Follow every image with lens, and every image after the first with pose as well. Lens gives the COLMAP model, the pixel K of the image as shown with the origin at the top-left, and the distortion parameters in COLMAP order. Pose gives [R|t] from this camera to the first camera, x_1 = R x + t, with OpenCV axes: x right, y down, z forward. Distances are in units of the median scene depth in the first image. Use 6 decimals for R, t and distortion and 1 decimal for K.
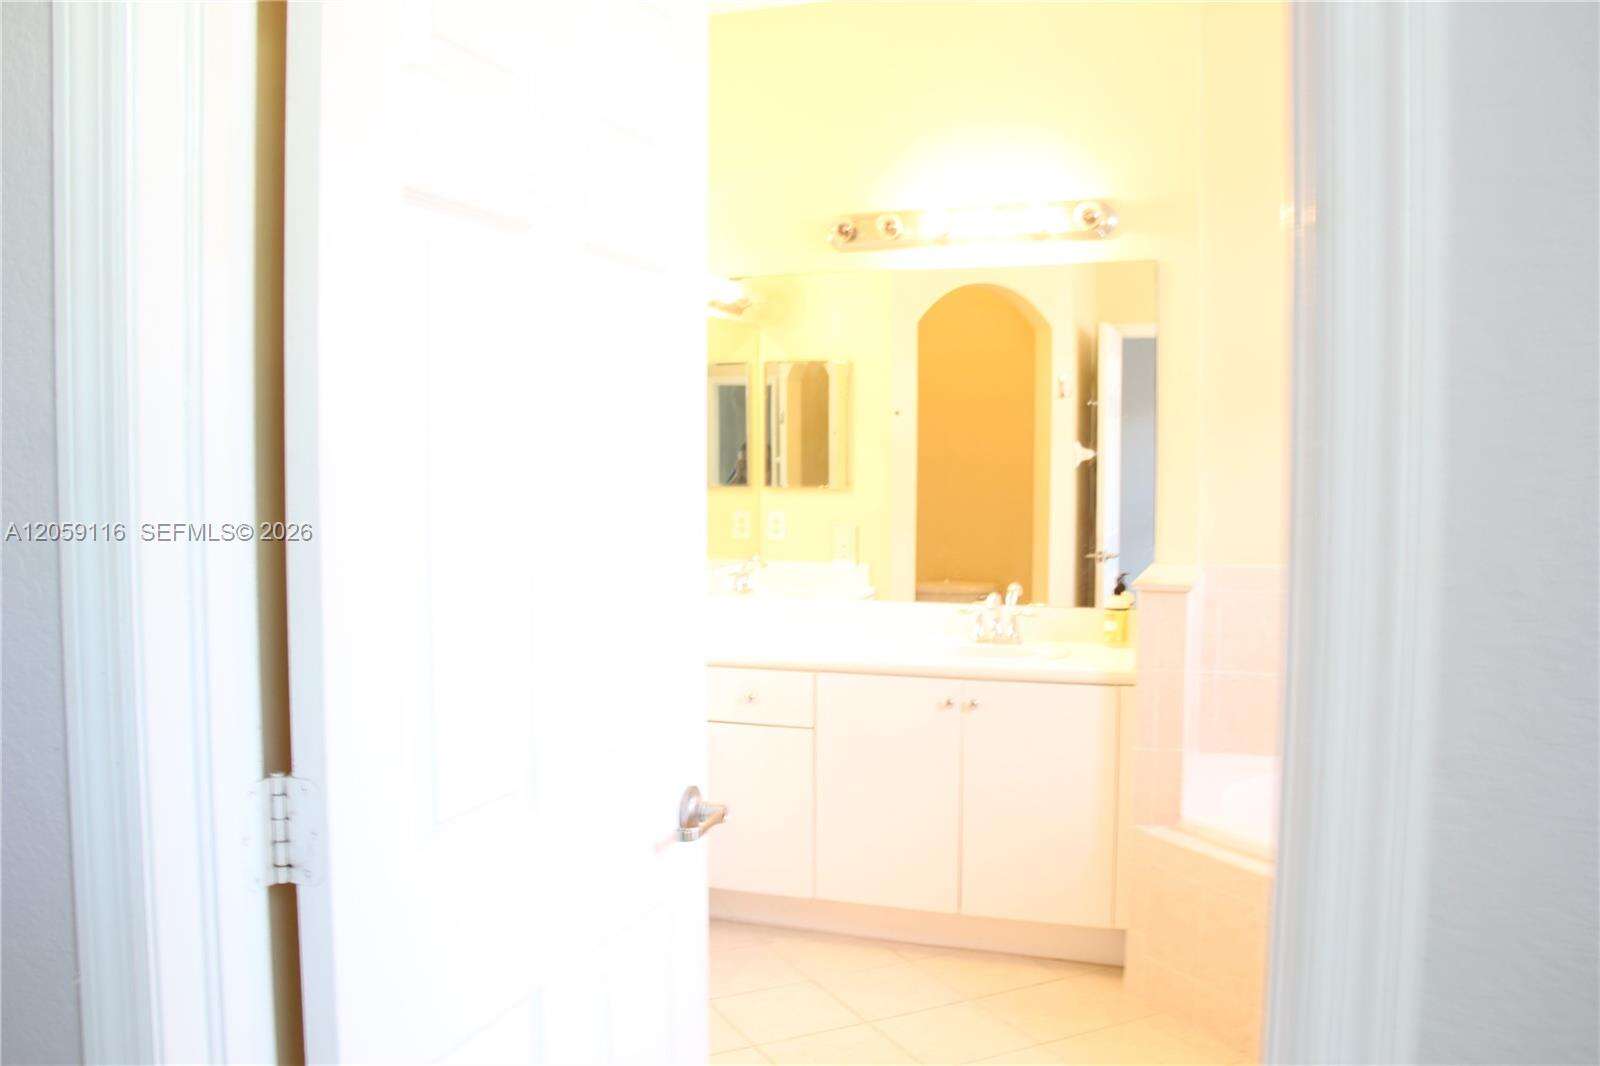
lens RADIAL K [[1264.5, 0, 800.0], [0, 1264.5, 533.0], [0, 0, 1]] dist [-0.129575, 0.002307]
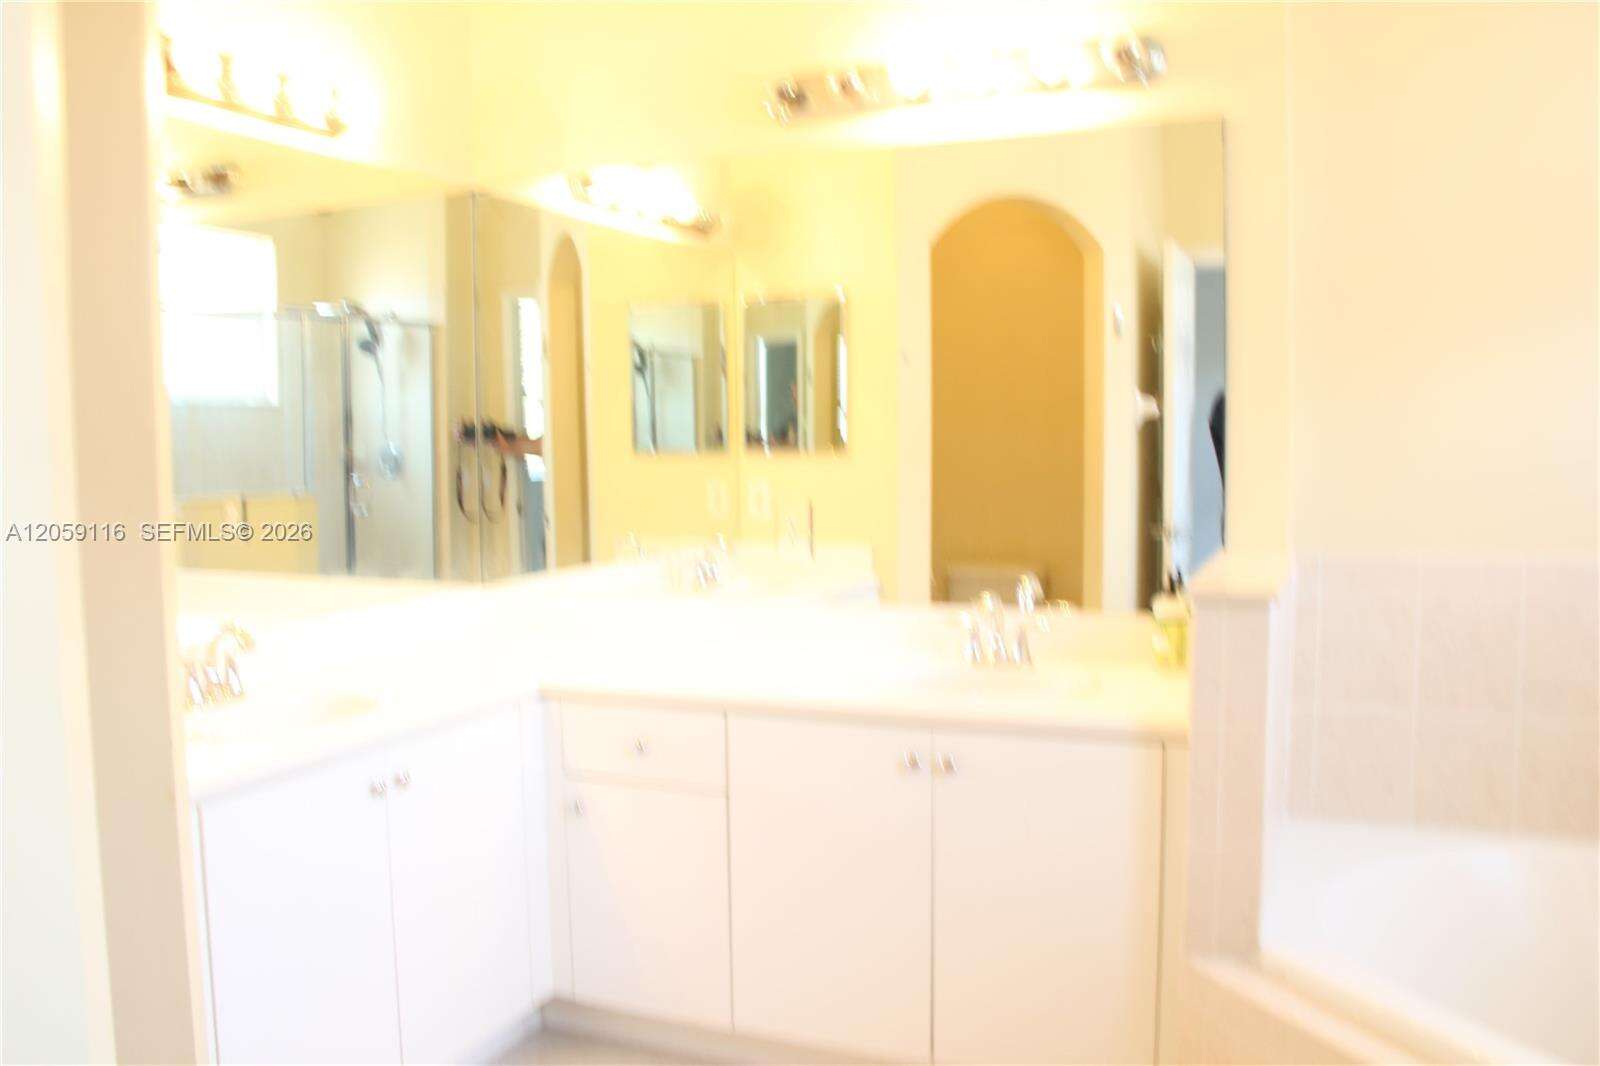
lens RADIAL K [[1264.5, 0, 800.0], [0, 1264.5, 533.0], [0, 0, 1]] dist [-0.129575, 0.002307]
pose [[0.997662, -0.009705, -0.067643, 0.088802], [0.011500, 0.999590, 0.026204, -0.006414], [0.067361, -0.026921, 0.997365, 0.274110]]
